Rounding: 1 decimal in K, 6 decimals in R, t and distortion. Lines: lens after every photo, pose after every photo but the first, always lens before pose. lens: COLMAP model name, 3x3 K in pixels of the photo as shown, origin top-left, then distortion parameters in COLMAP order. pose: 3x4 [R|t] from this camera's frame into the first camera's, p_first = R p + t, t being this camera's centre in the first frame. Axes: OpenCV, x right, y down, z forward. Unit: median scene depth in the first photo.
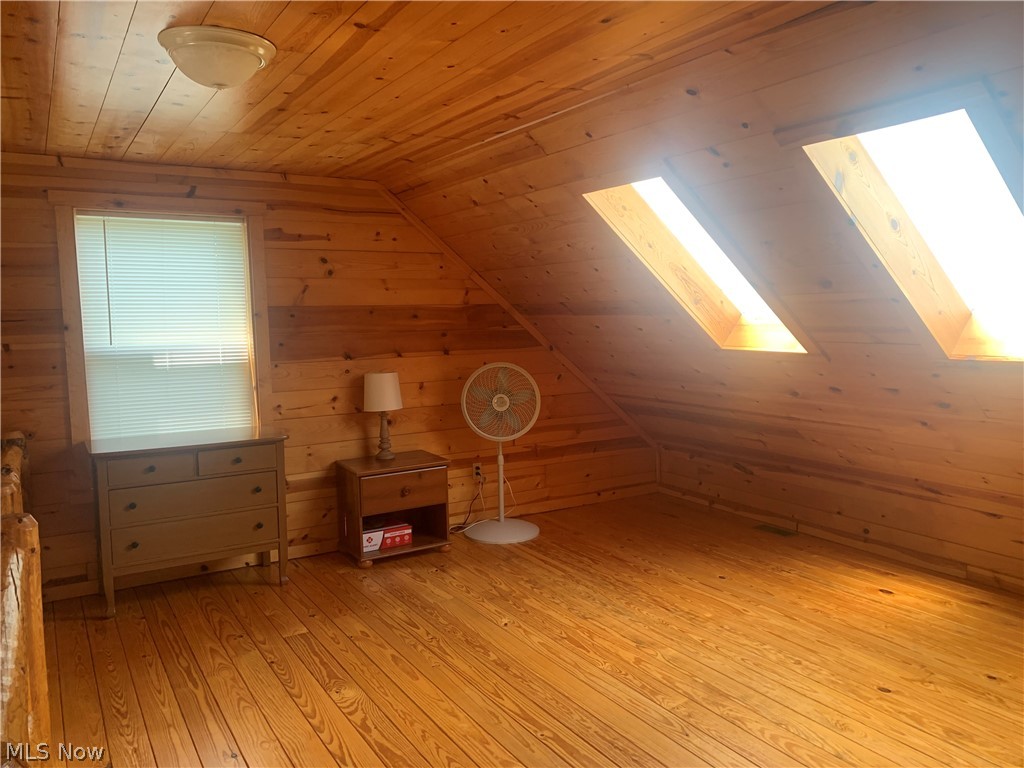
lens RADIAL K [[790.5, 0, 513.2], [0, 790.5, 385.6], [0, 0, 1]] dist [0.032499, -0.021369]
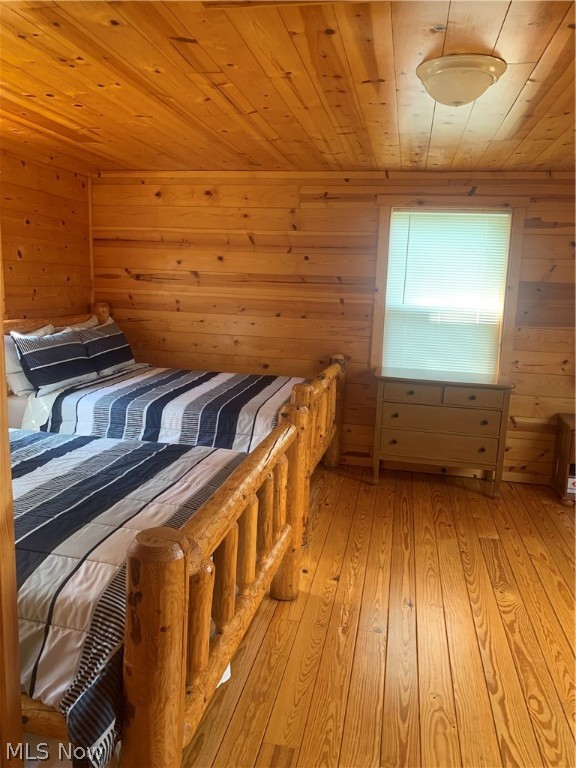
lens RADIAL K [[592.8, 0, 289.4], [0, 592.8, 384.9], [0, 0, 1]] dist [0.032499, -0.021369]
pose [[0.736368, 0.163176, -0.656609, 0.079776], [-0.114409, 0.986536, 0.116861, -0.008181], [0.666838, -0.010930, 0.745123, 0.061979]]
